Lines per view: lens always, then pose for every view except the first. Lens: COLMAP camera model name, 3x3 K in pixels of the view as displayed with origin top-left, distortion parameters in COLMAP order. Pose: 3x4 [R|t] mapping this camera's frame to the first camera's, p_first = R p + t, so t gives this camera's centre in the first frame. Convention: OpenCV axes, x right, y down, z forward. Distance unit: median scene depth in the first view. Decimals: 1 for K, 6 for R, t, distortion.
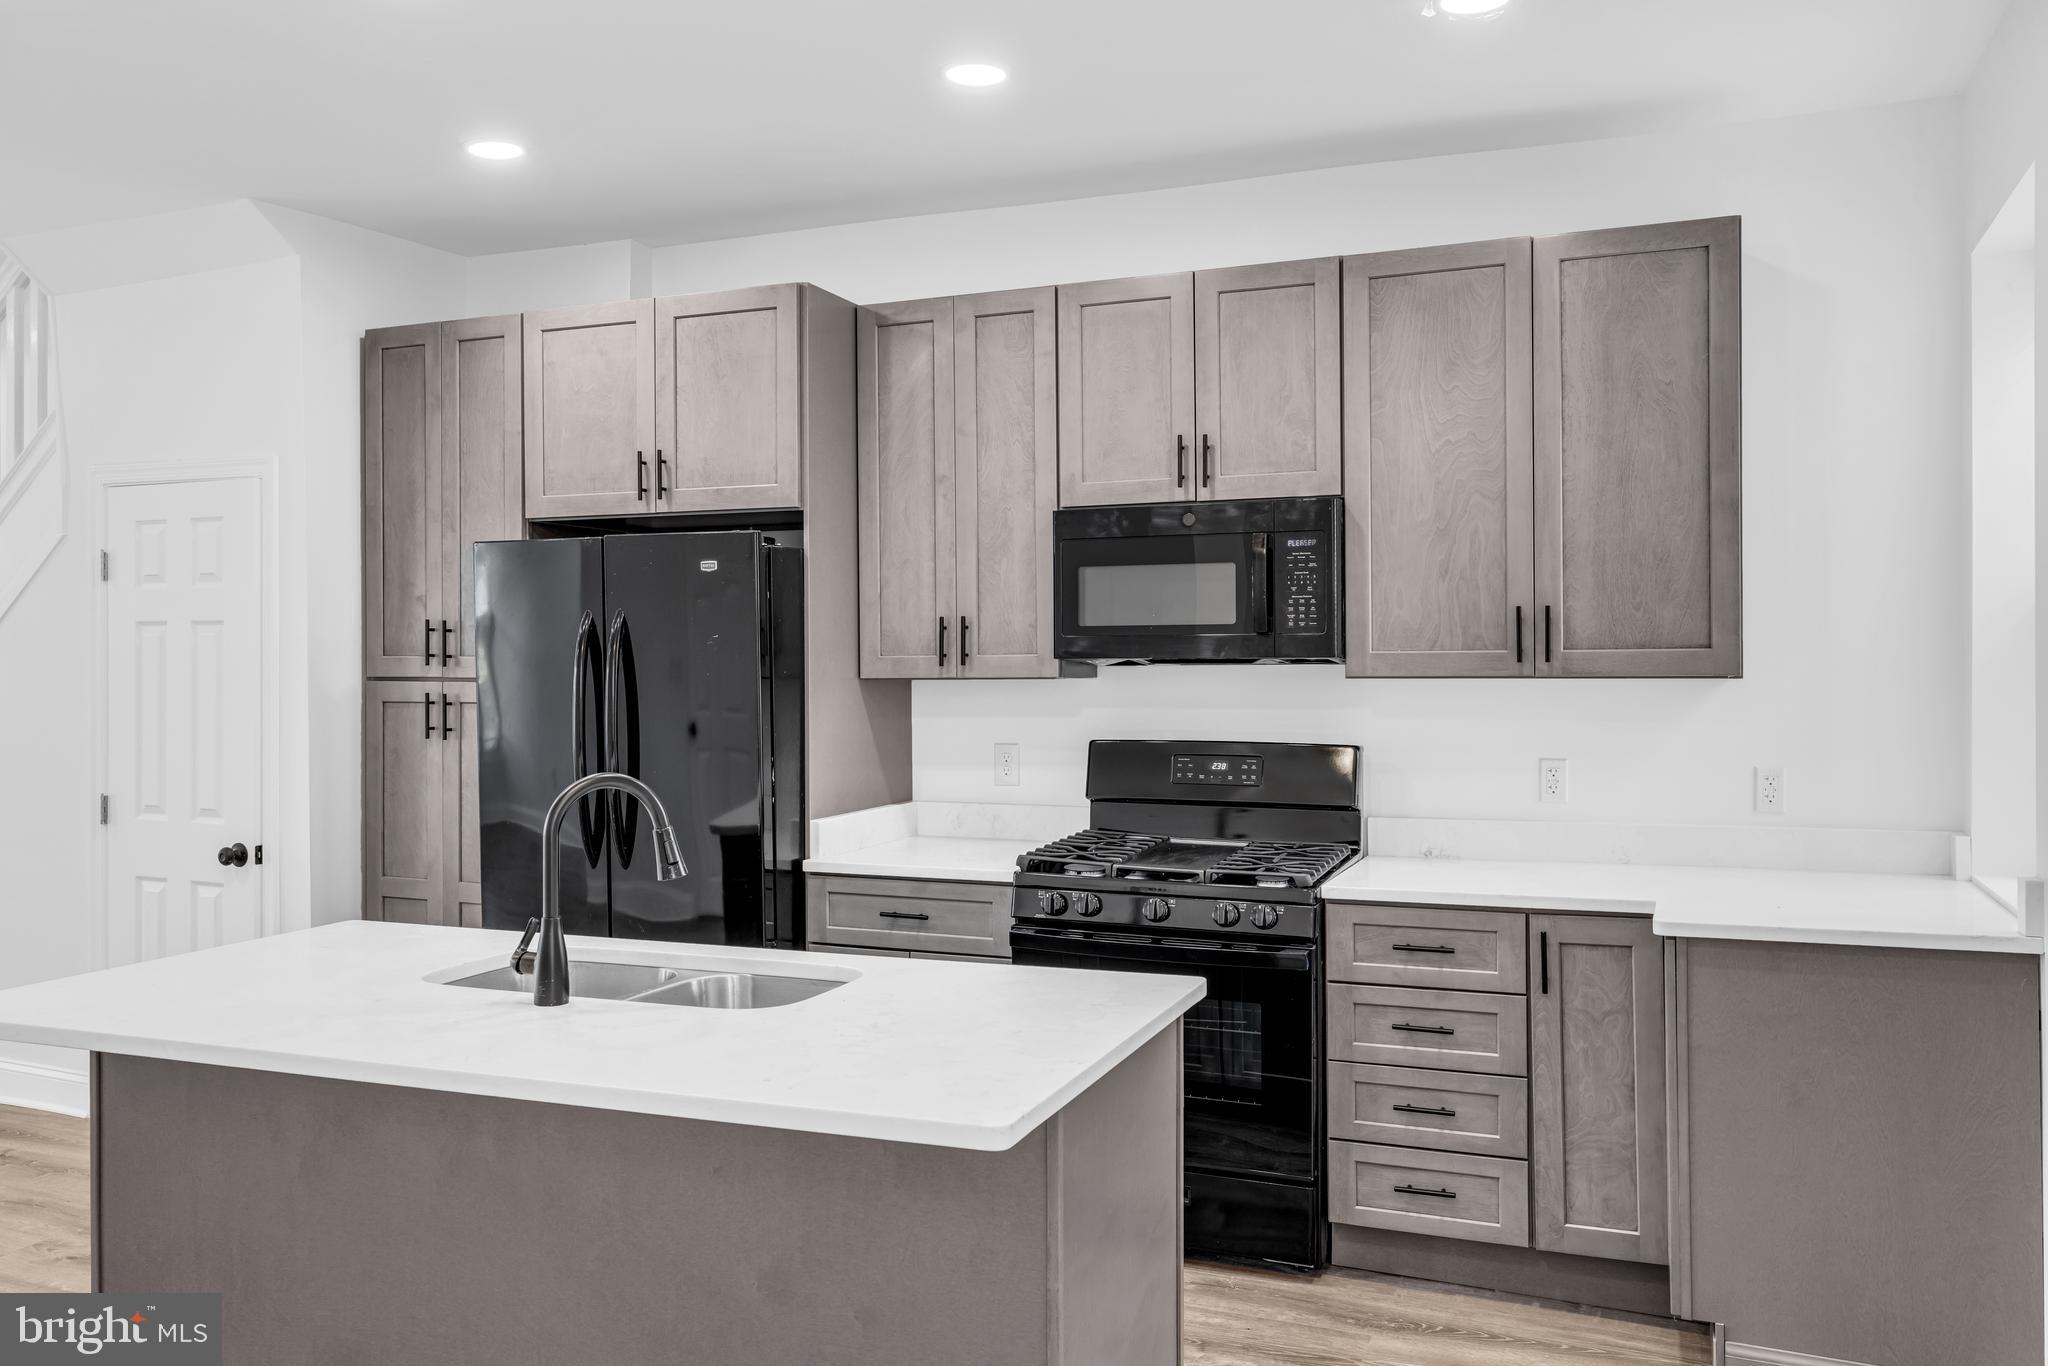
lens RADIAL K [[1618.3, 0, 1029.9], [0, 1618.3, 679.6], [0, 0, 1]] dist [0.003847, 0.005165]
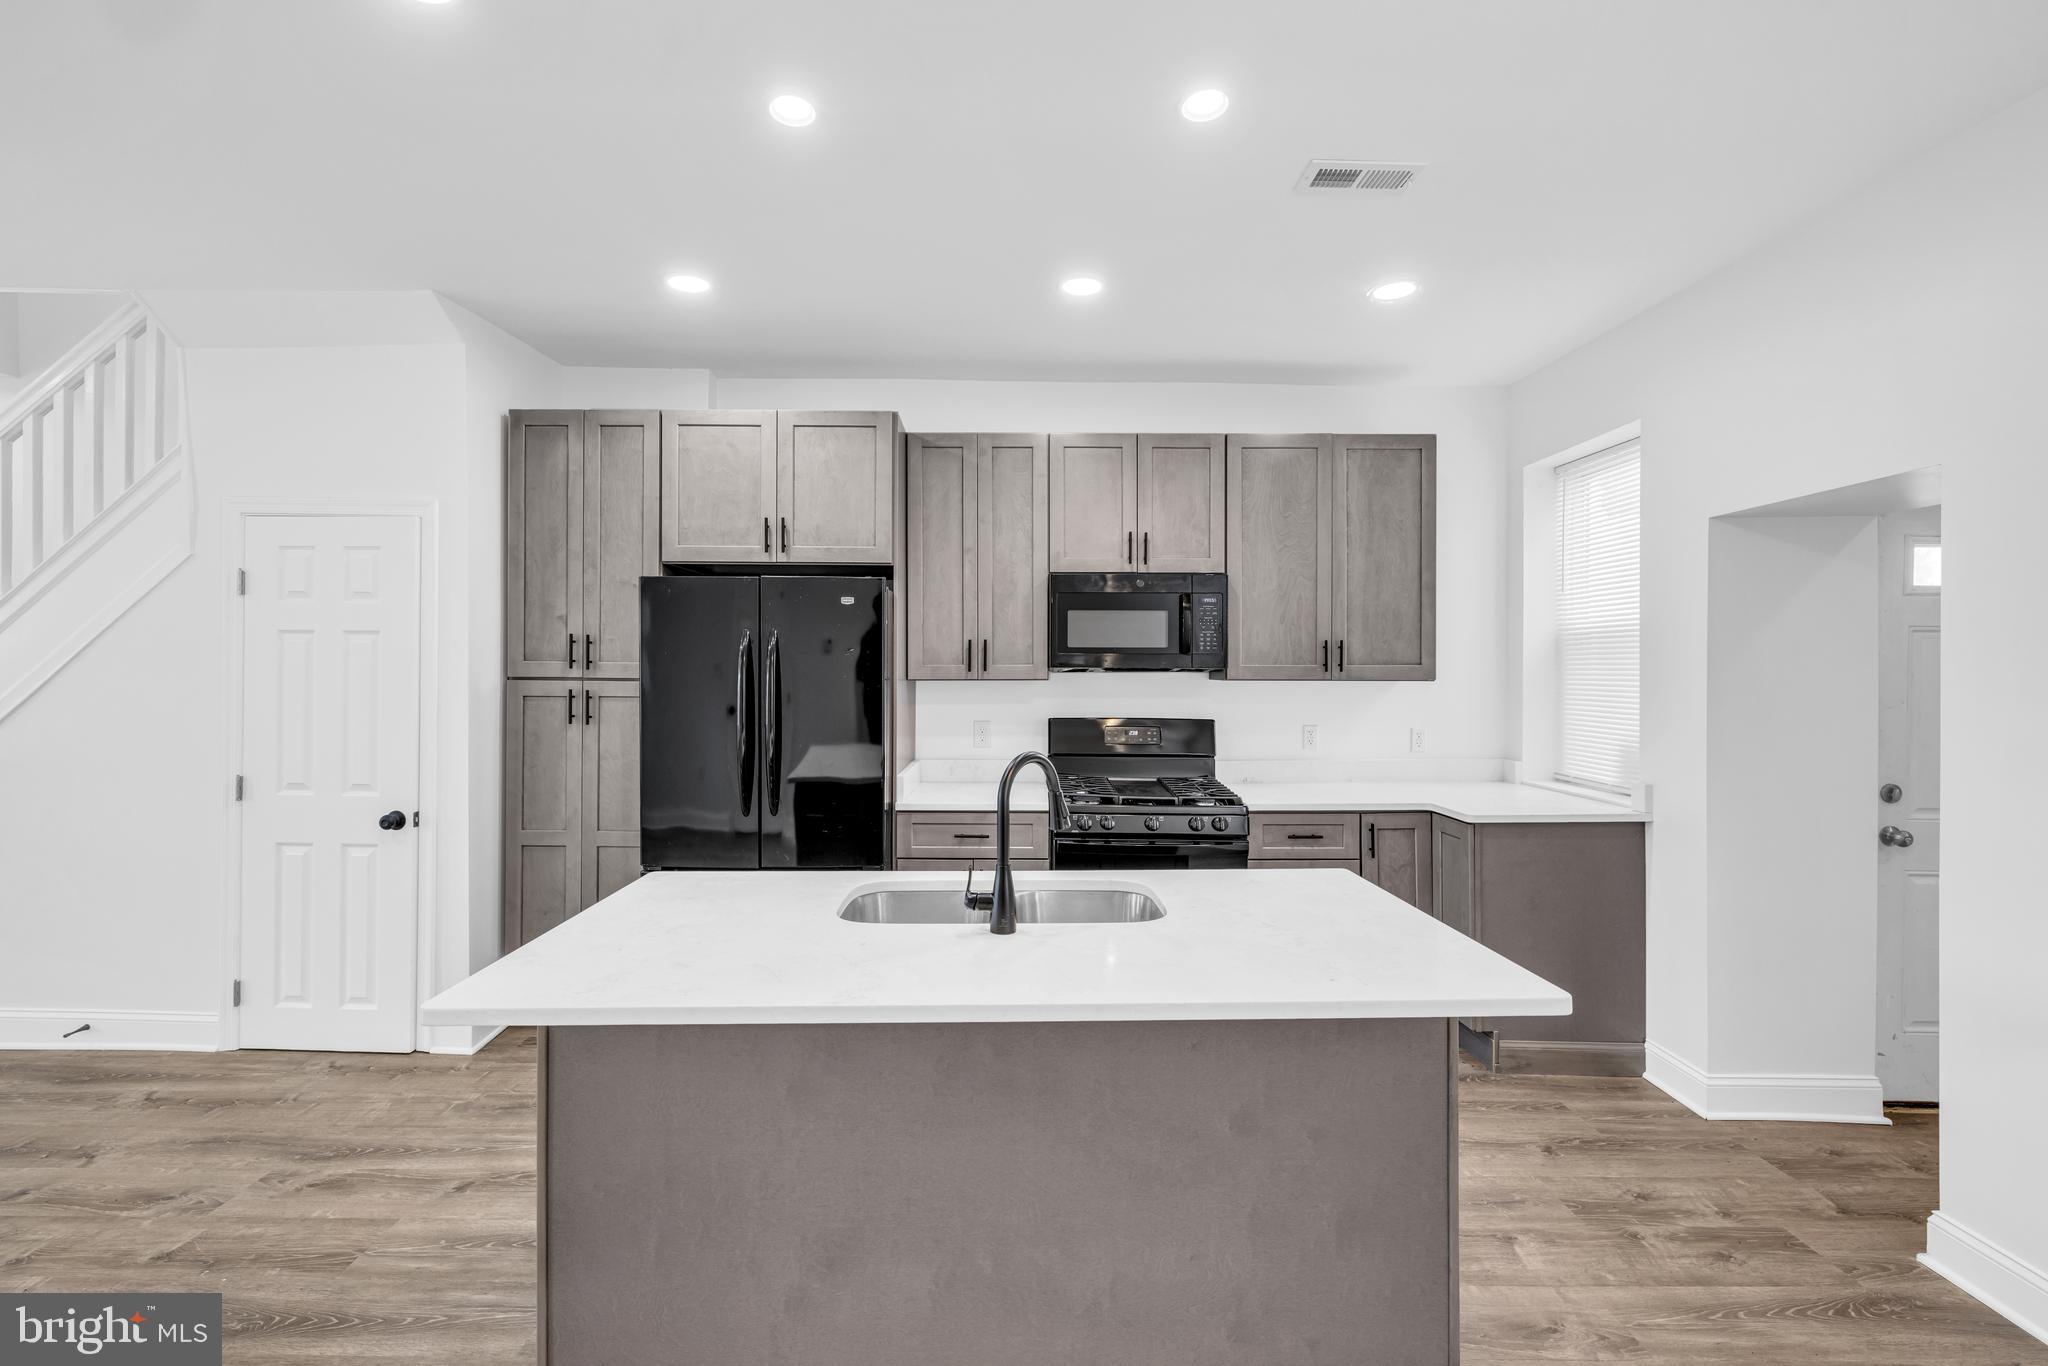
lens RADIAL K [[879.8, 0, 1020.0], [0, 879.8, 677.6], [0, 0, 1]] dist [0.002773, 0.000259]
pose [[0.920173, 0.003965, 0.391491, -0.348174], [-0.003112, 0.999991, -0.002812, -0.000439], [-0.391499, 0.001369, 0.920178, 0.215996]]
